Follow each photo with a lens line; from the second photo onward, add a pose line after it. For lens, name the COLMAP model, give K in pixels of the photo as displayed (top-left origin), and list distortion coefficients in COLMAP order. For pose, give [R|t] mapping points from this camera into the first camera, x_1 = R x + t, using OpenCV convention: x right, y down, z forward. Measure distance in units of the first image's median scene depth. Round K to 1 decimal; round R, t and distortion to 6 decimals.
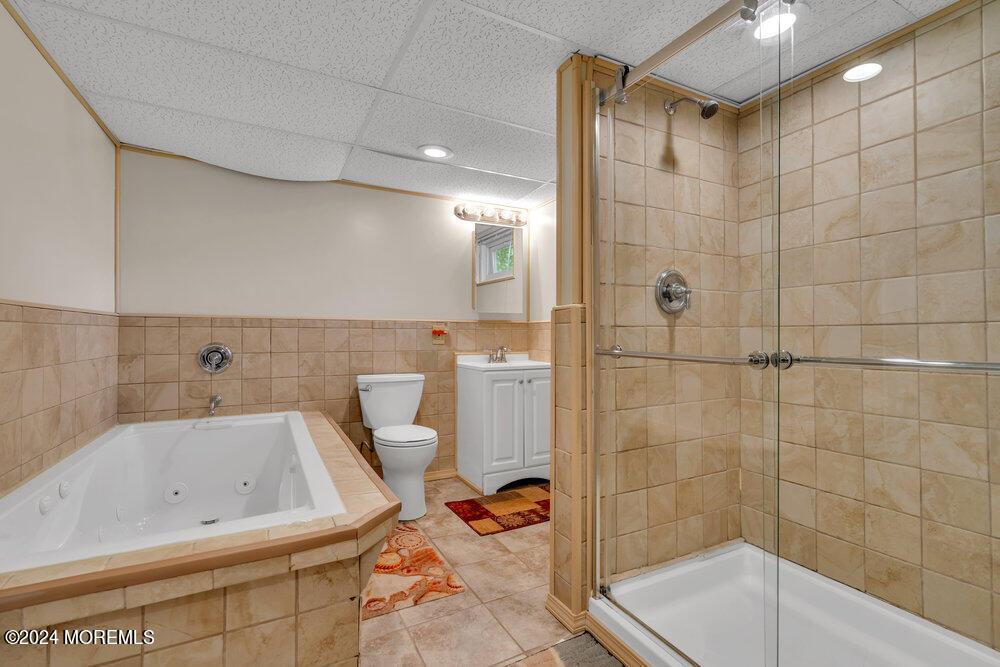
lens RADIAL K [[450.7, 0, 500.5], [0, 450.7, 331.8], [0, 0, 1]] dist [-0.002009, 0.000308]
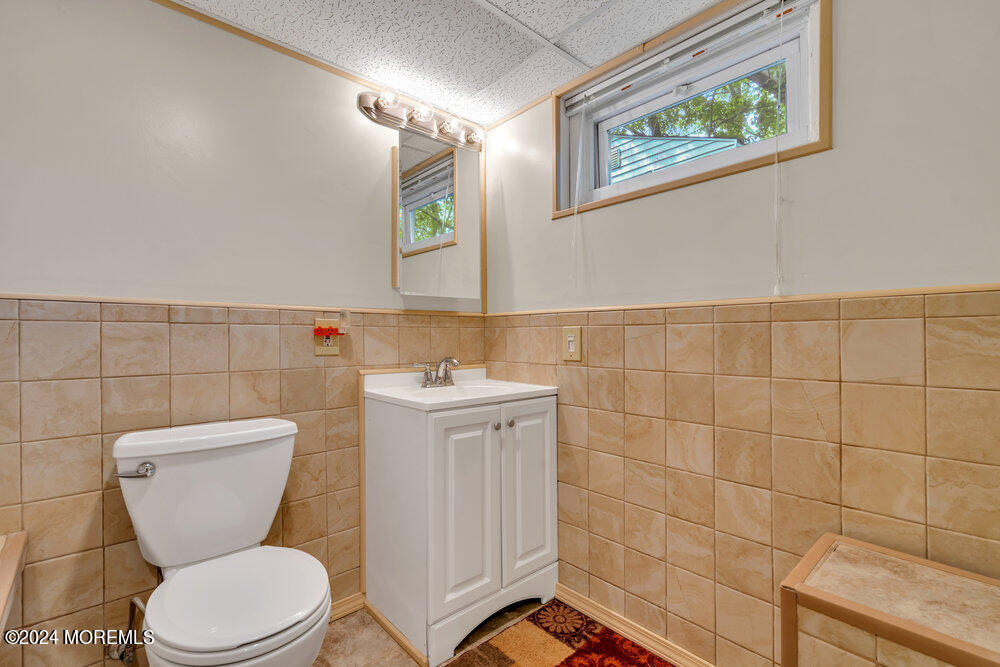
lens RADIAL K [[450.7, 0, 498.7], [0, 450.7, 334.3], [0, 0, 1]] dist [-0.002009, 0.000308]
pose [[0.970441, -0.001743, 0.241333, -0.071757], [0.001206, 0.999996, 0.002372, 0.003167], [-0.241336, -0.002011, 0.970439, 0.457662]]
